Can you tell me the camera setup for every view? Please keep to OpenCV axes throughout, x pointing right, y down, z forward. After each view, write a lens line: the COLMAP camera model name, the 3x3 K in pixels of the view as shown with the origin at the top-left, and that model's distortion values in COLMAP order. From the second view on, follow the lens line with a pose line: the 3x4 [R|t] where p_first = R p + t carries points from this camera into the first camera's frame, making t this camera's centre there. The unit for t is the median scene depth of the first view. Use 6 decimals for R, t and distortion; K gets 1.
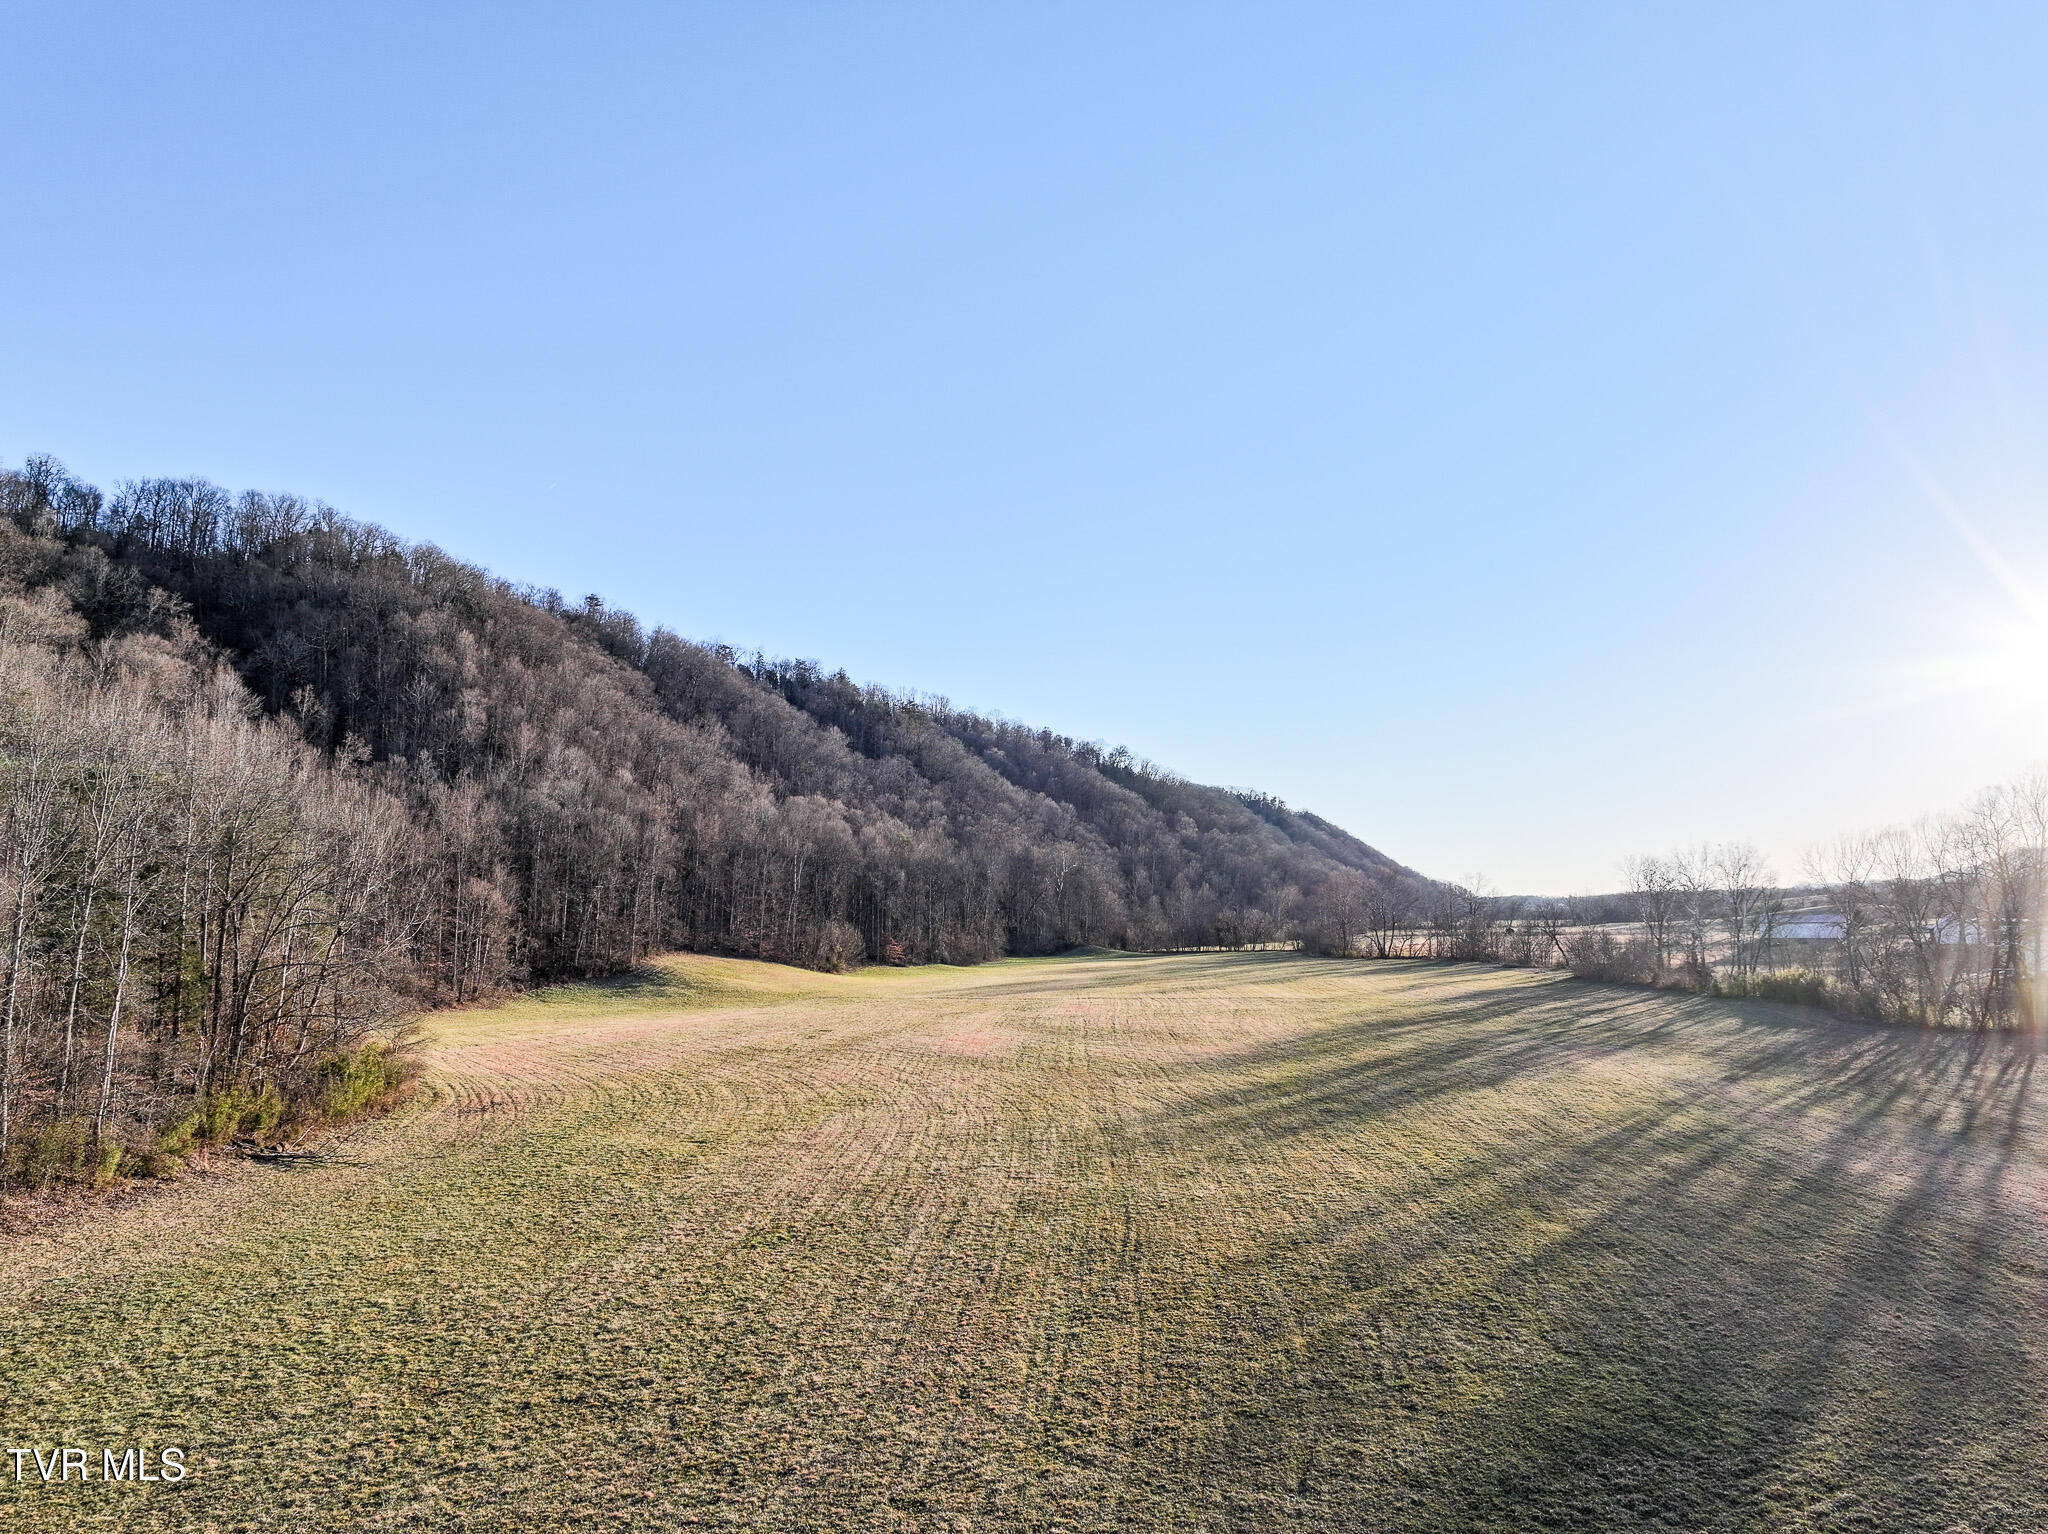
lens RADIAL K [[1452.1, 0, 1027.9], [0, 1452.1, 756.1], [0, 0, 1]] dist [-0.003604, 0.008345]
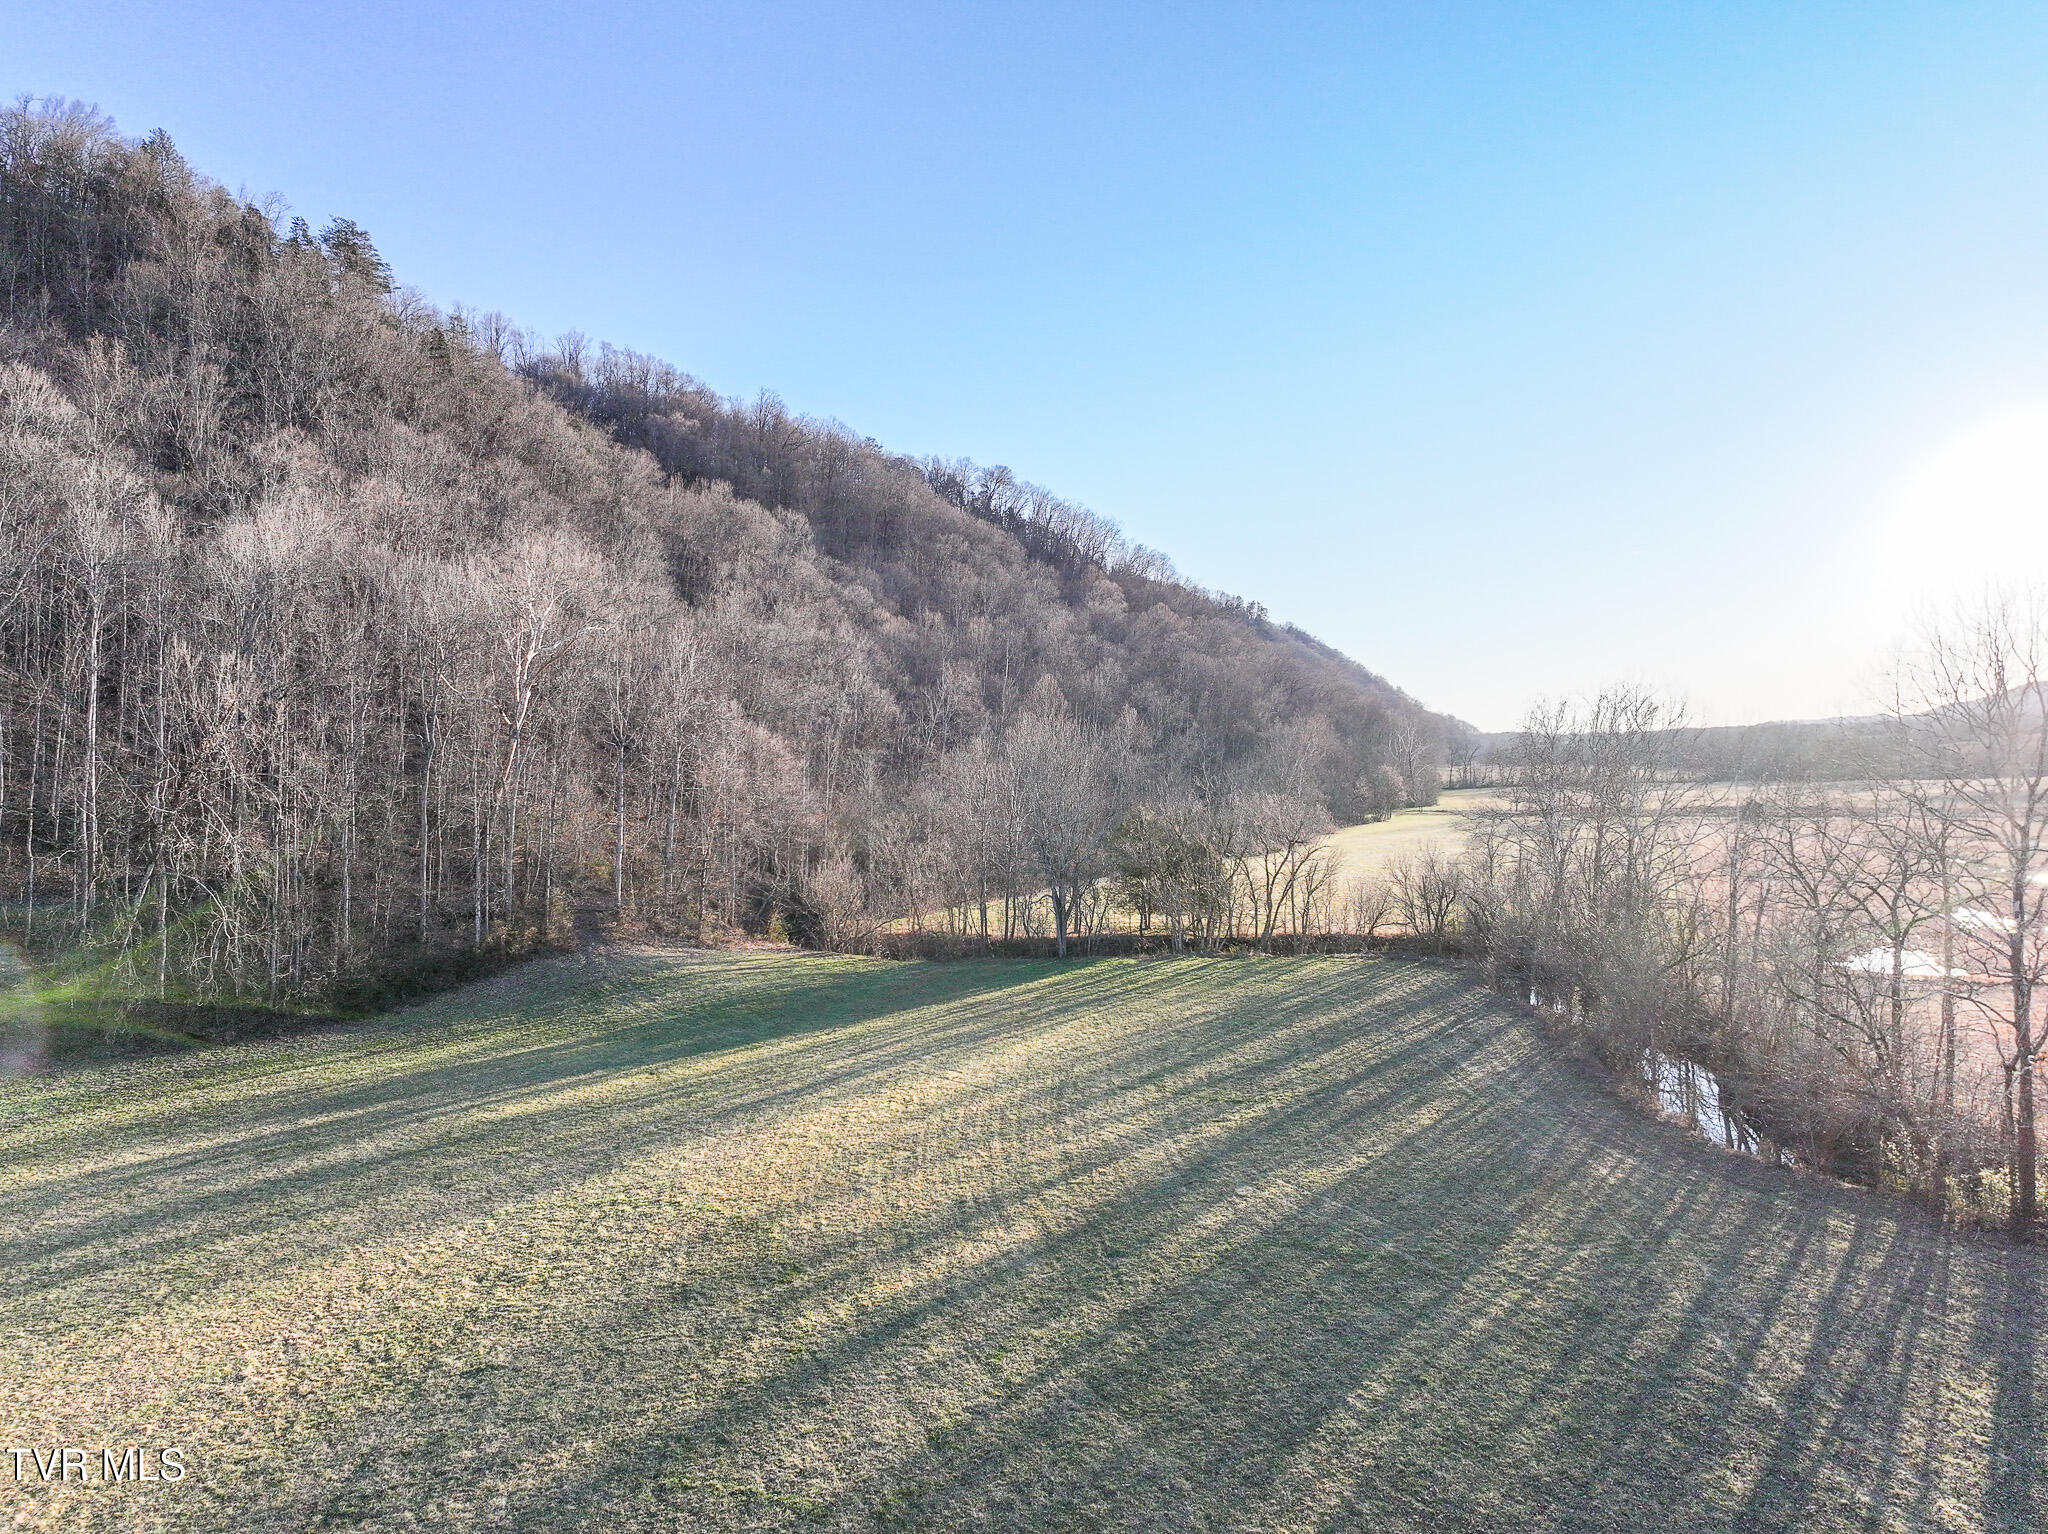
lens RADIAL K [[1452.1, 0, 1030.8], [0, 1452.1, 762.9], [0, 0, 1]] dist [-0.003604, 0.008345]
pose [[0.999604, 0.005808, 0.027543, 0.104069], [-0.009015, 0.992999, 0.117780, 0.068140], [-0.026666, -0.117982, 0.992658, 0.733364]]
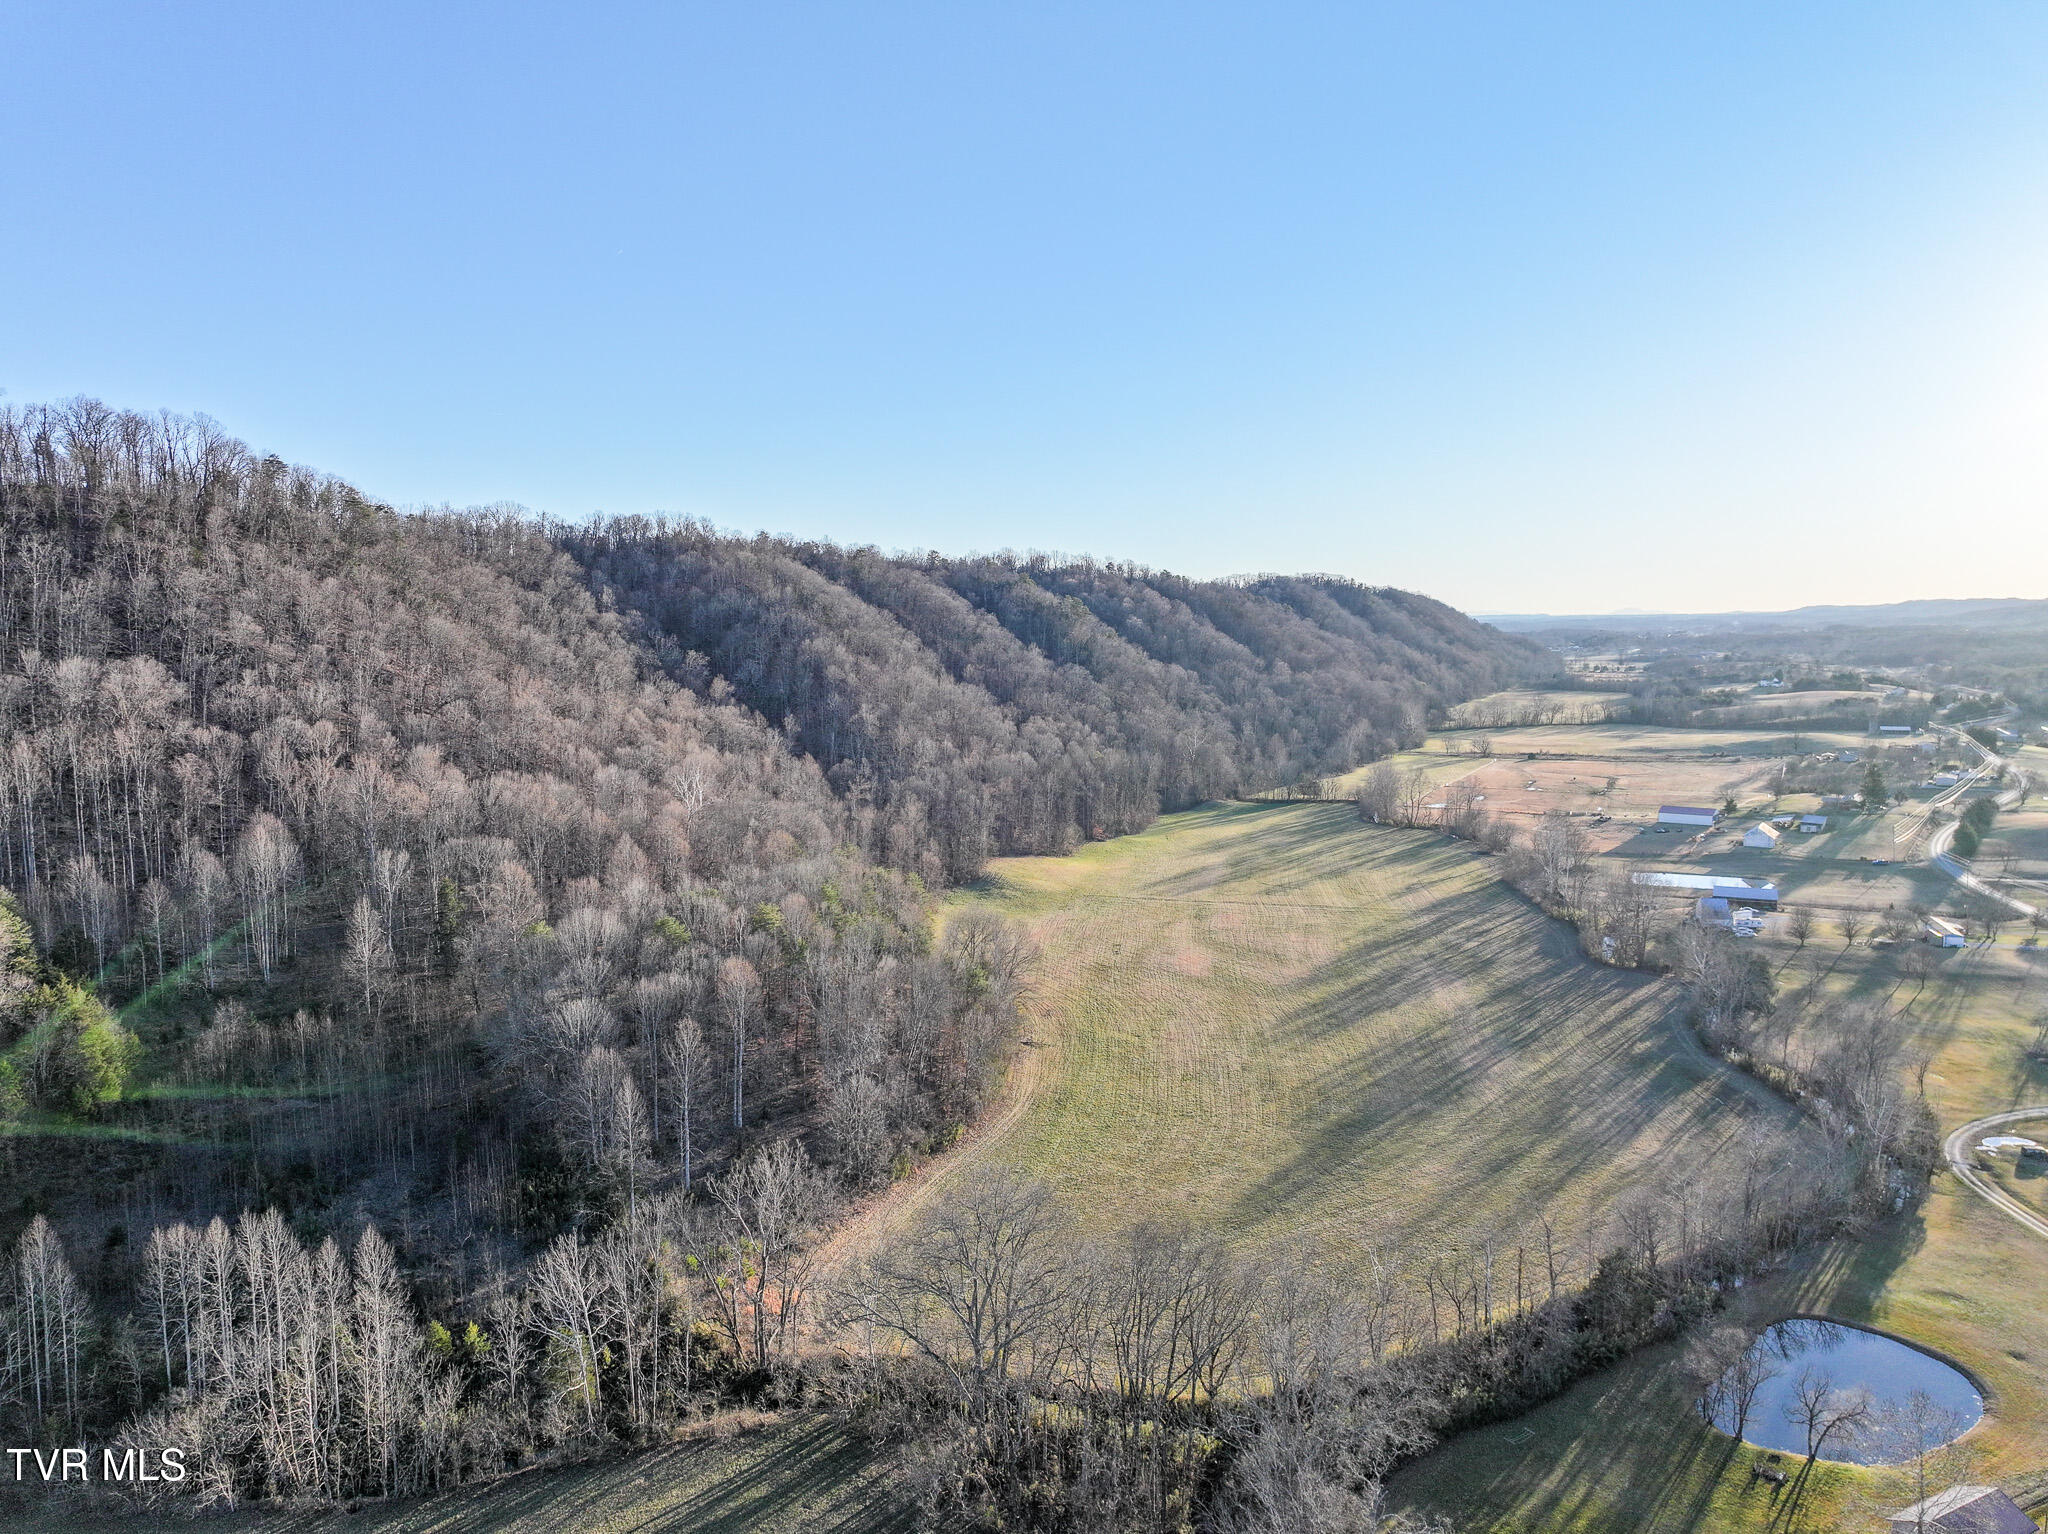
lens RADIAL K [[1452.1, 0, 1020.1], [0, 1452.1, 764.9], [0, 0, 1]] dist [-0.003604, 0.008345]
pose [[0.997825, 0.008013, -0.065426, -0.053582], [0.005669, 0.978474, 0.206290, -0.198749], [0.065671, -0.206213, 0.976301, -0.413110]]
